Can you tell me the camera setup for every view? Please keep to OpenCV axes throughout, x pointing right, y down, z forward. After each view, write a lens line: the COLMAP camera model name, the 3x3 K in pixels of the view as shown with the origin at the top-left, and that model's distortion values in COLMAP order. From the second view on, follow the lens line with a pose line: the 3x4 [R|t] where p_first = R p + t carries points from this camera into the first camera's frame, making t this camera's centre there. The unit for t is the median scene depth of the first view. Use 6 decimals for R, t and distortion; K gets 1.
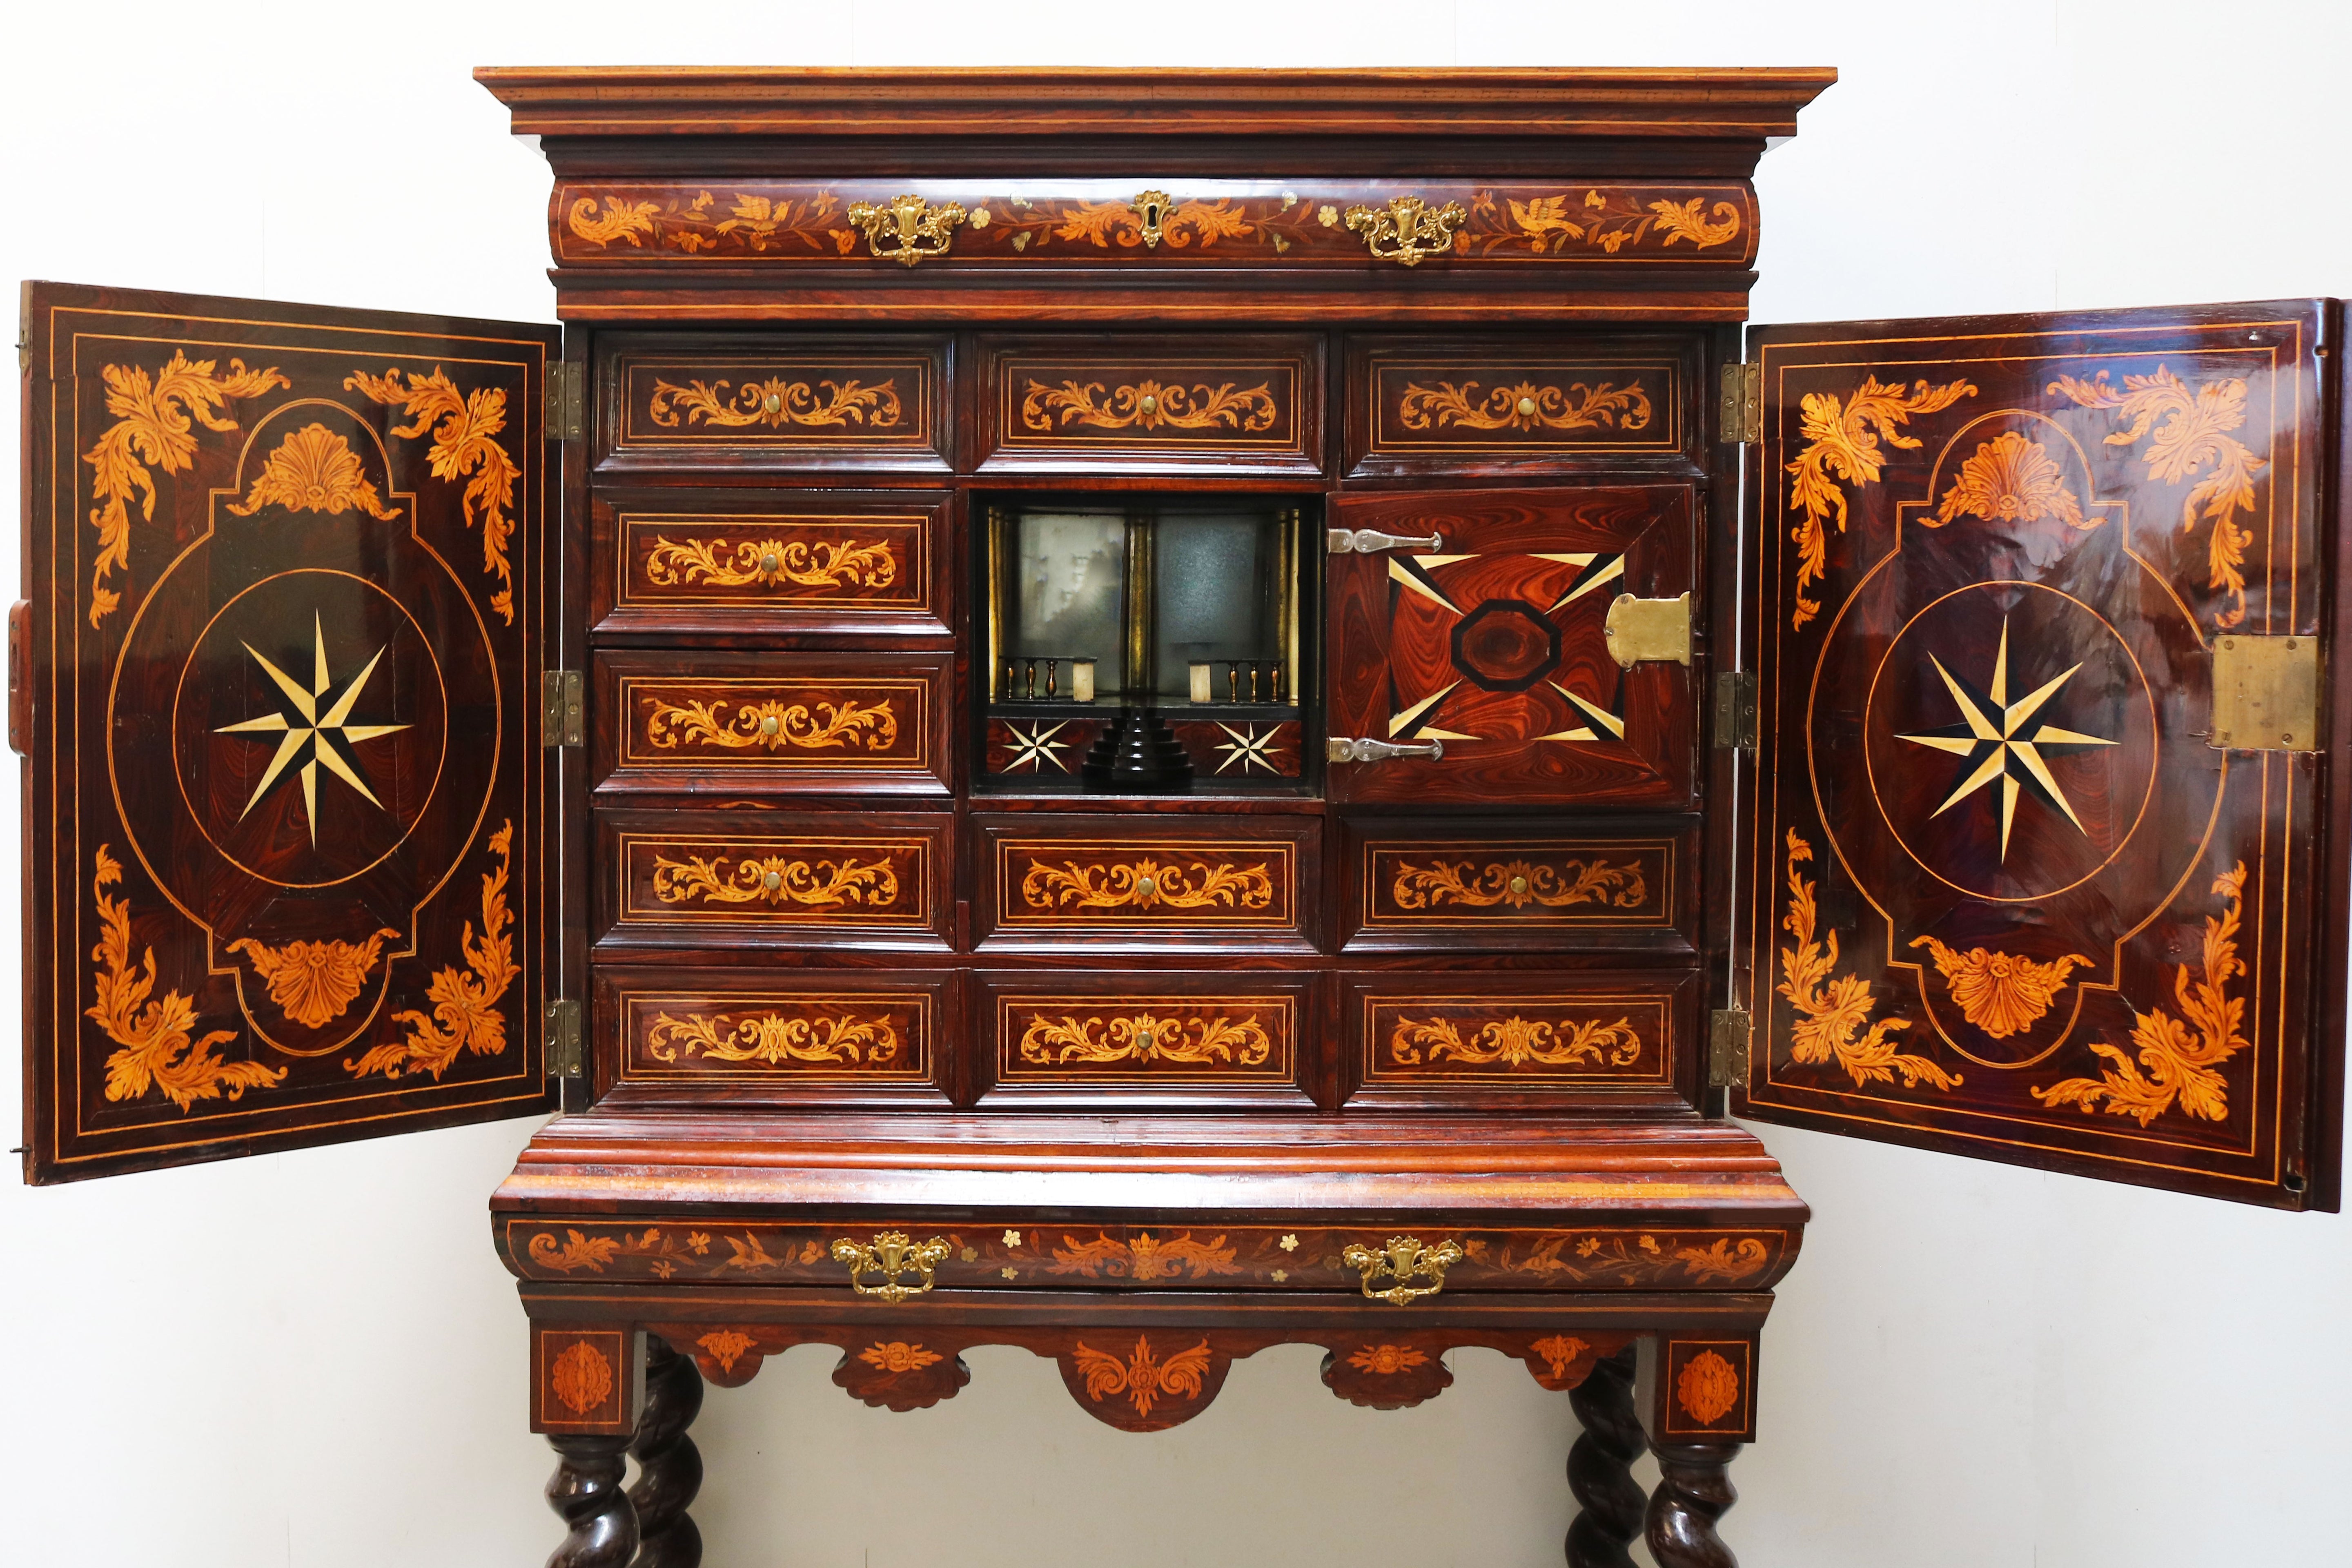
lens RADIAL K [[2567.4, 0, 964.4], [0, 2567.4, 673.0], [0, 0, 1]] dist [-0.079649, 0.000000]
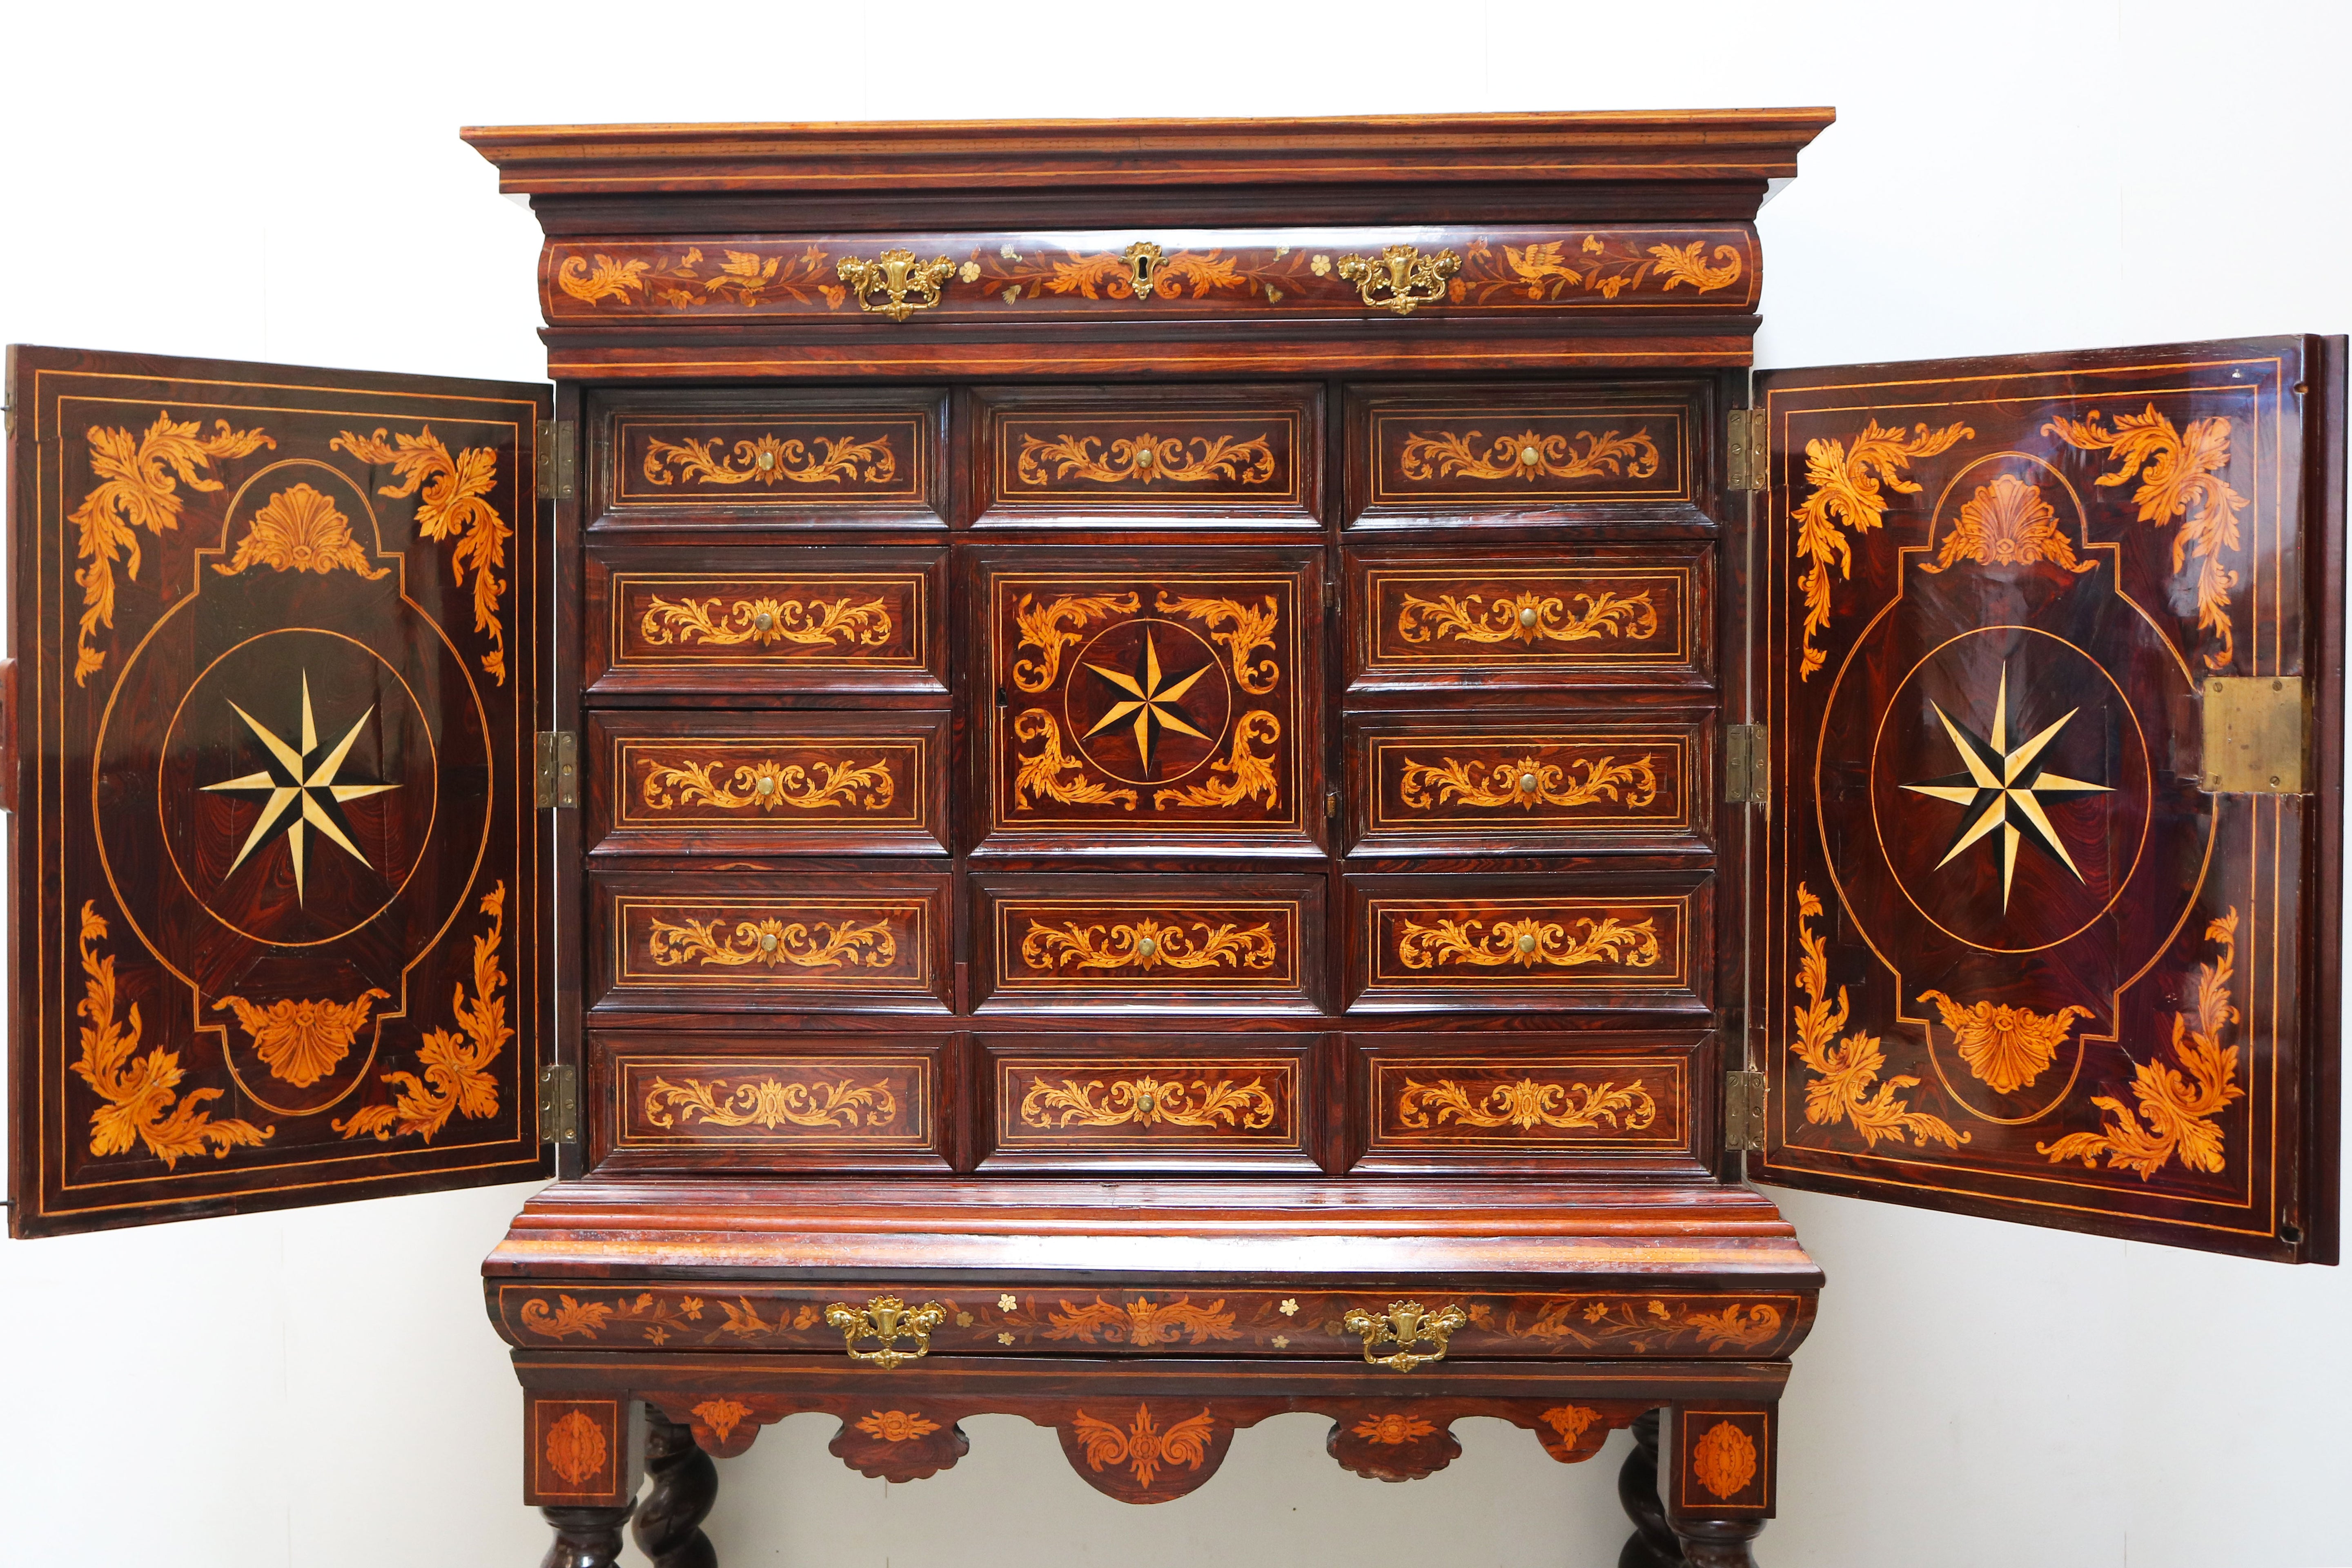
lens RADIAL K [[2888.2, 0, 1015.8], [0, 2888.2, 713.9], [0, 0, 1]] dist [-0.059148, 0.000000]
pose [[0.999456, -0.006836, -0.032254, 0.059023], [0.006193, 0.999781, -0.020001, 0.016218], [0.032383, 0.019790, 0.999280, -0.114070]]
